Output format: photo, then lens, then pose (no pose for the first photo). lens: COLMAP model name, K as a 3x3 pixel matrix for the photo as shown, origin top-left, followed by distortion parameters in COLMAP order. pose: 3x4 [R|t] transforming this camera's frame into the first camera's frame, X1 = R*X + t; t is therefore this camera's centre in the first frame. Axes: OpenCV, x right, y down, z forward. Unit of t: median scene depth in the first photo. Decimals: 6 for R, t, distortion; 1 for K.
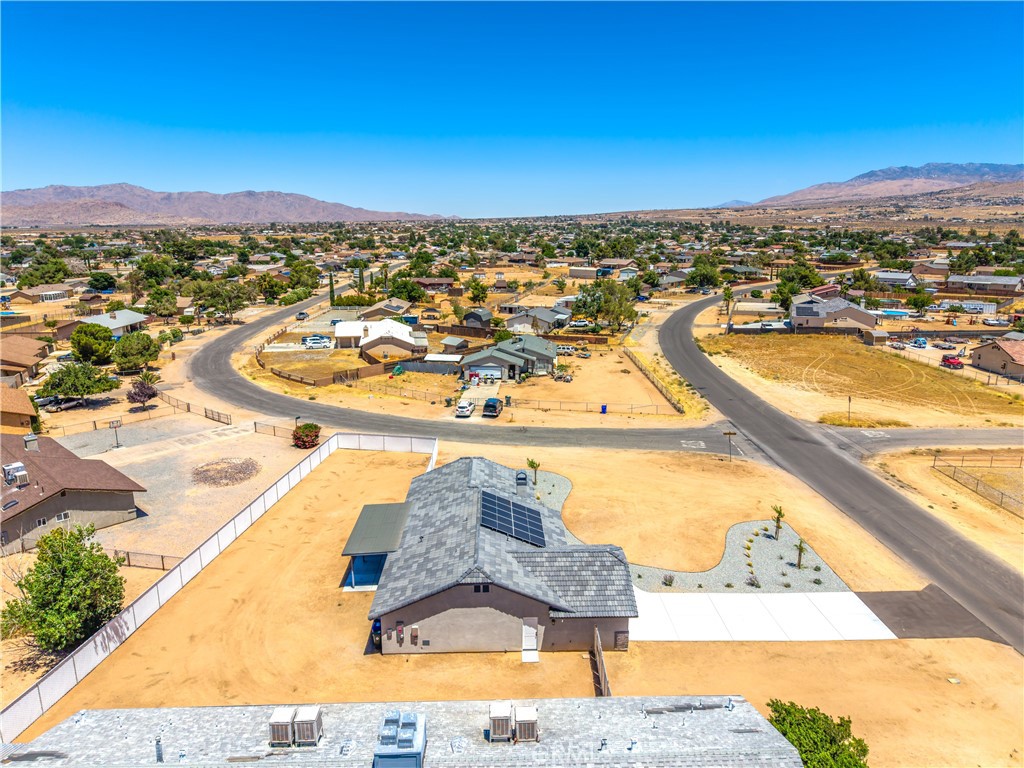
lens RADIAL K [[682.5, 0, 512.0], [0, 682.5, 384.0], [0, 0, 1]] dist [0.033520, -0.027326]
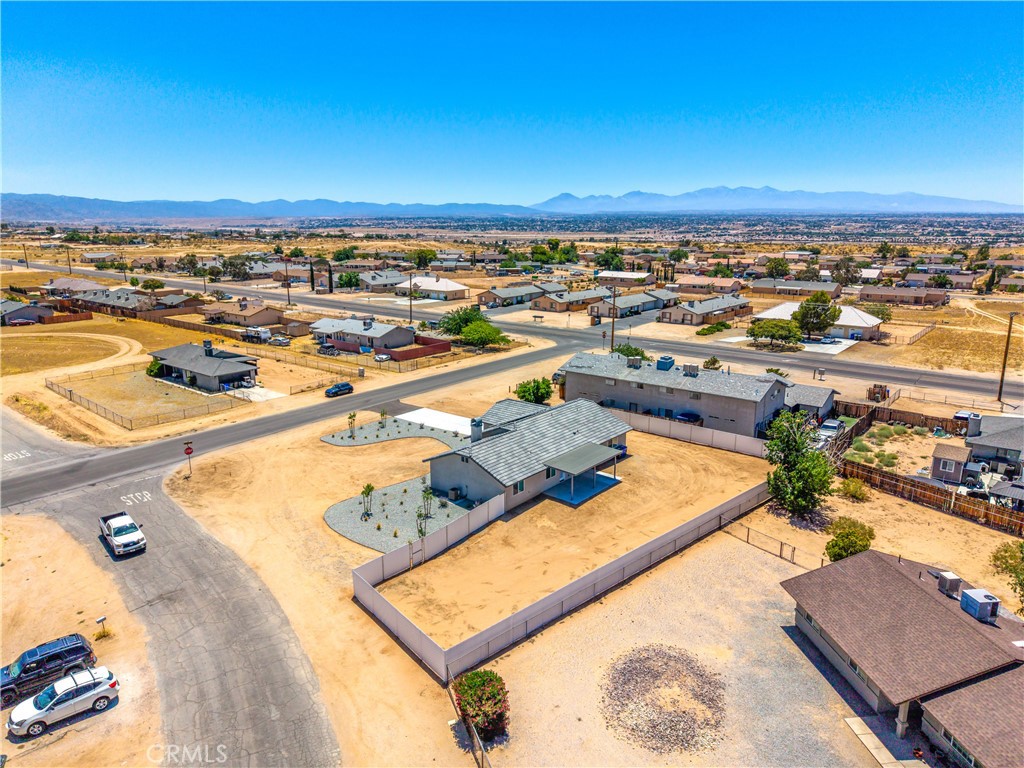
lens RADIAL K [[679.3, 0, 514.1], [0, 679.3, 401.4], [0, 0, 1]] dist [0.035001, -0.041087]
pose [[-0.758851, -0.163022, 0.630530, -0.631851], [0.155002, 0.895135, 0.417981, -0.317009], [-0.632550, 0.414919, -0.654006, 1.341407]]
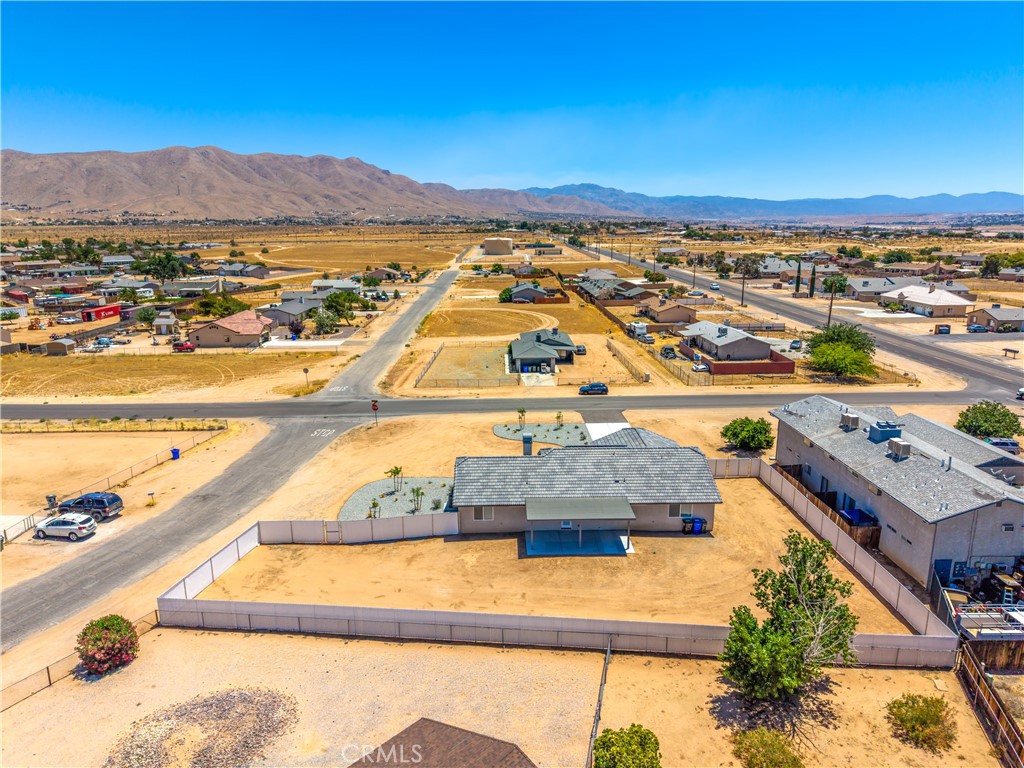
lens RADIAL K [[679.3, 0, 514.1], [0, 679.3, 401.4], [0, 0, 1]] dist [0.035001, -0.041087]
pose [[-0.001594, -0.253949, 0.967216, -0.836991], [0.237634, 0.939415, 0.247041, -0.166660], [-0.971353, 0.230238, 0.058850, 0.712965]]
